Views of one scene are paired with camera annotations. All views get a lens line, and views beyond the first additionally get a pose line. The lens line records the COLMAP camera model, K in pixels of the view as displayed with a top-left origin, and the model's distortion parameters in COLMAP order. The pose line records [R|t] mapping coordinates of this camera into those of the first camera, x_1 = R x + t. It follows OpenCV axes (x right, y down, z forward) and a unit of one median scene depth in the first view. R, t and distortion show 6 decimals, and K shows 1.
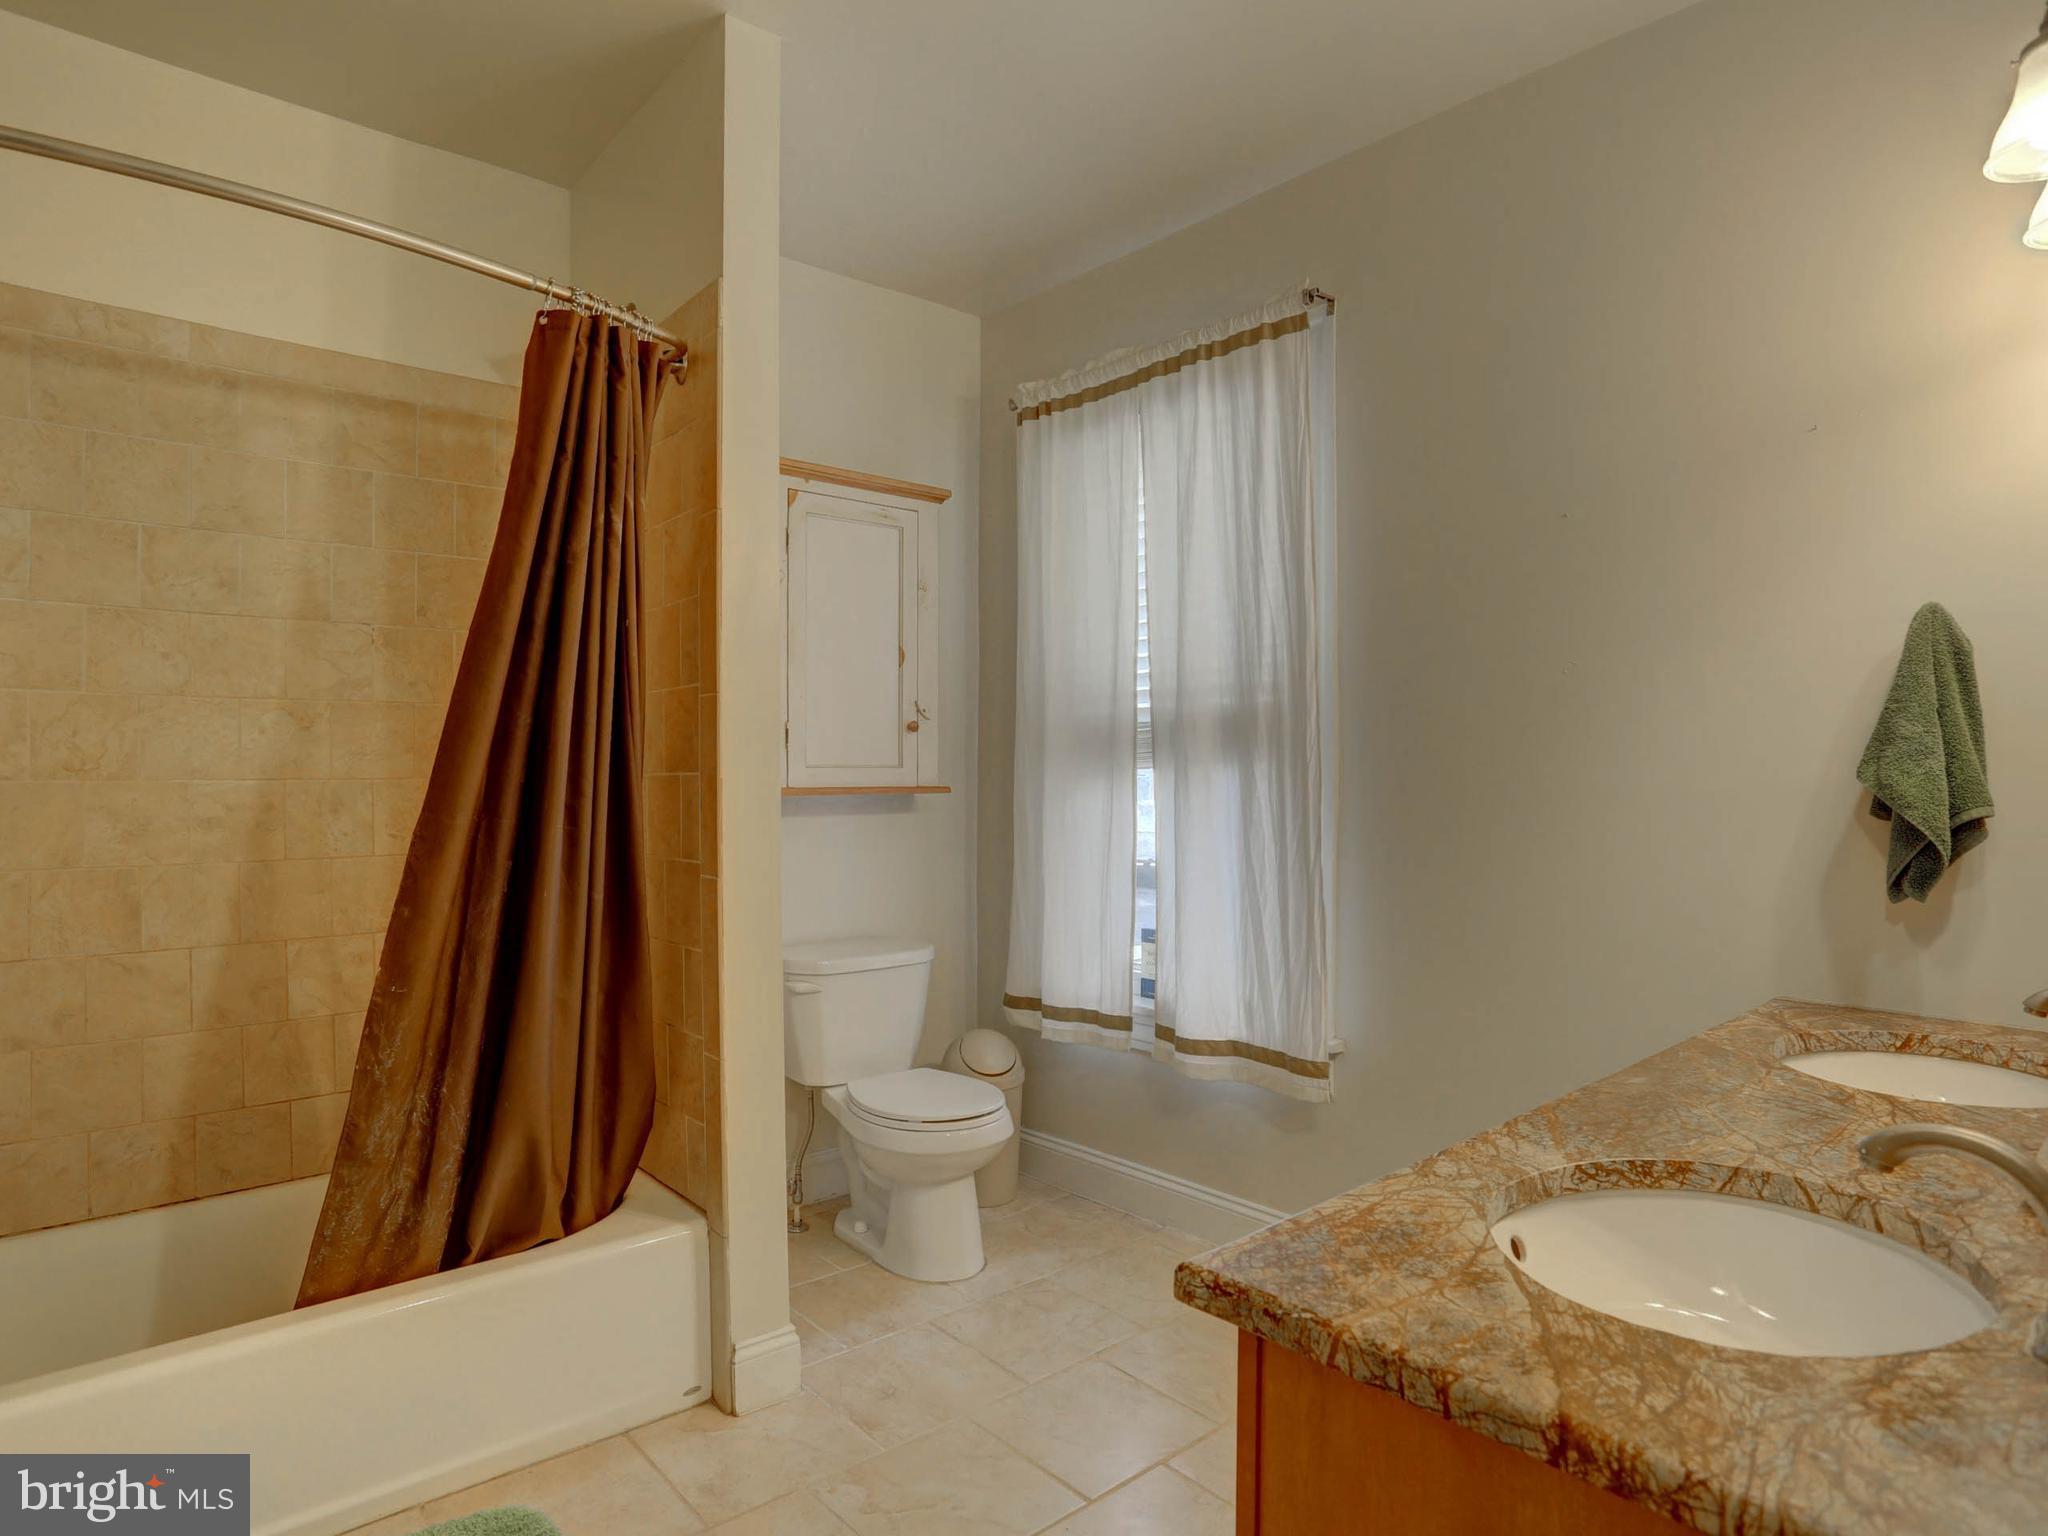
lens RADIAL K [[1139.2, 0, 1022.2], [0, 1139.2, 753.8], [0, 0, 1]] dist [-0.025494, 0.003023]
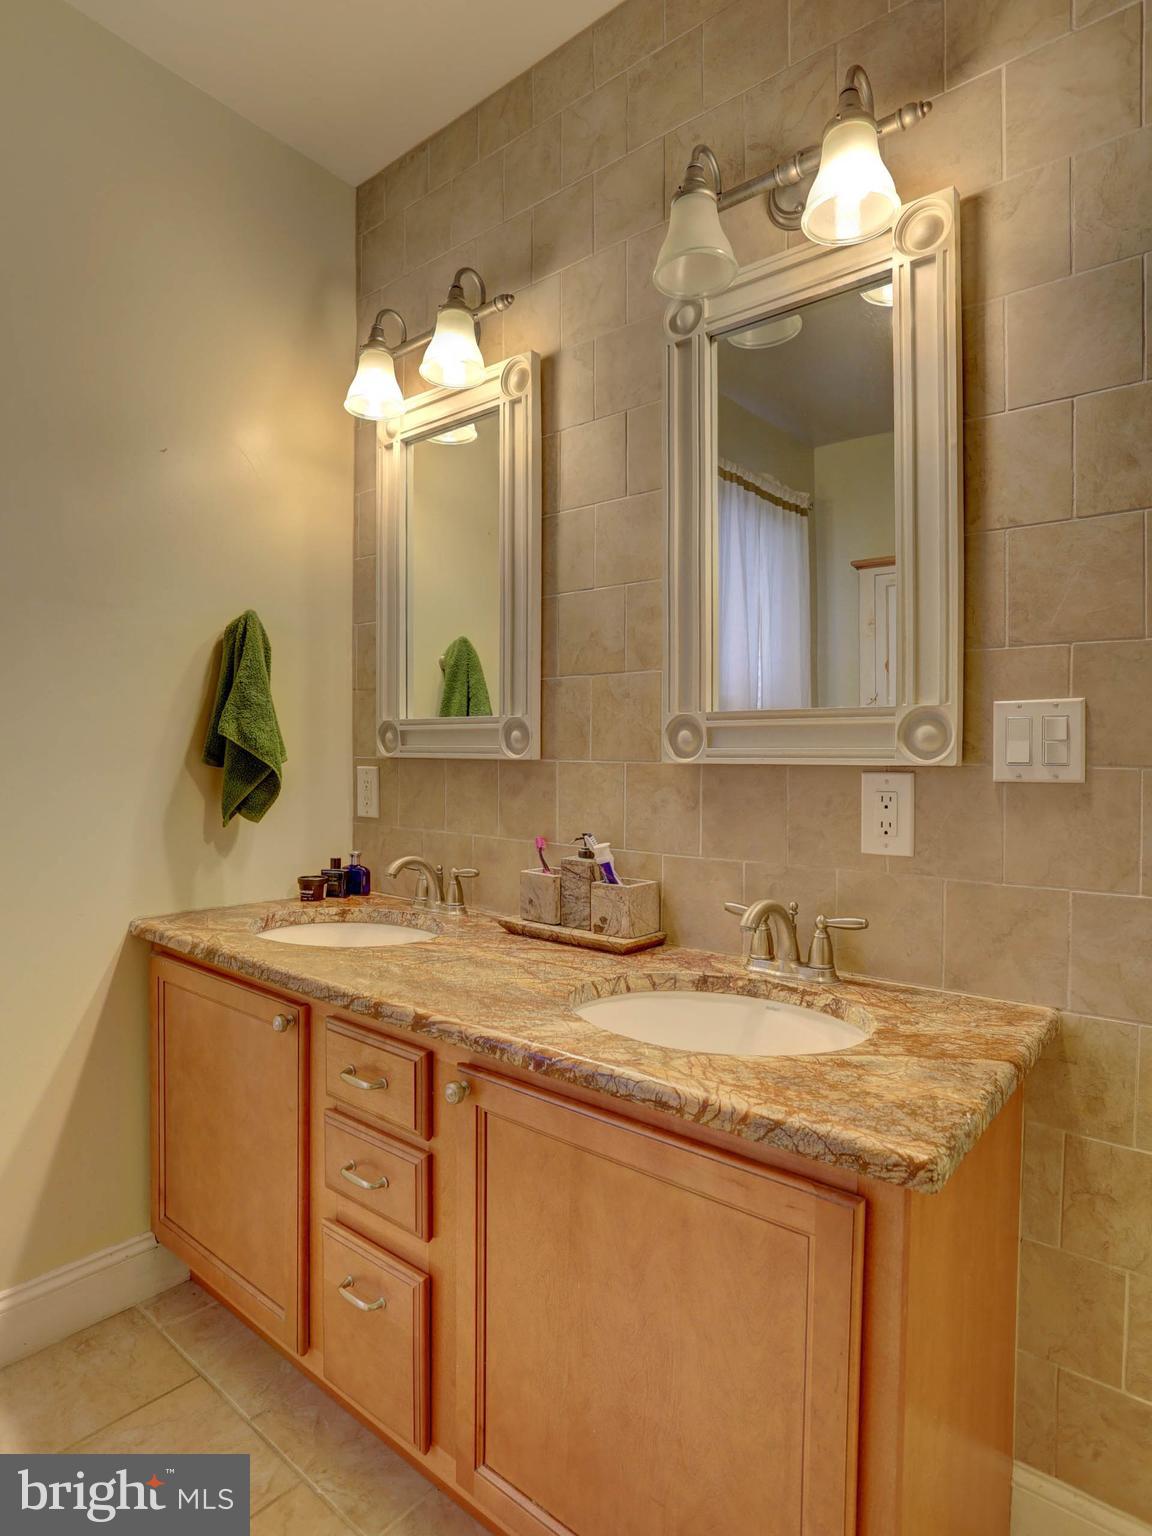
lens RADIAL K [[854.4, 0, 576.0], [0, 854.4, 768.0], [0, 0, 1]] dist [-0.025494, 0.003023]
pose [[-0.180359, -0.015005, 0.983486, -0.545617], [-0.033495, 0.999397, 0.009105, 0.067951], [-0.983030, -0.031300, -0.180753, 1.364266]]
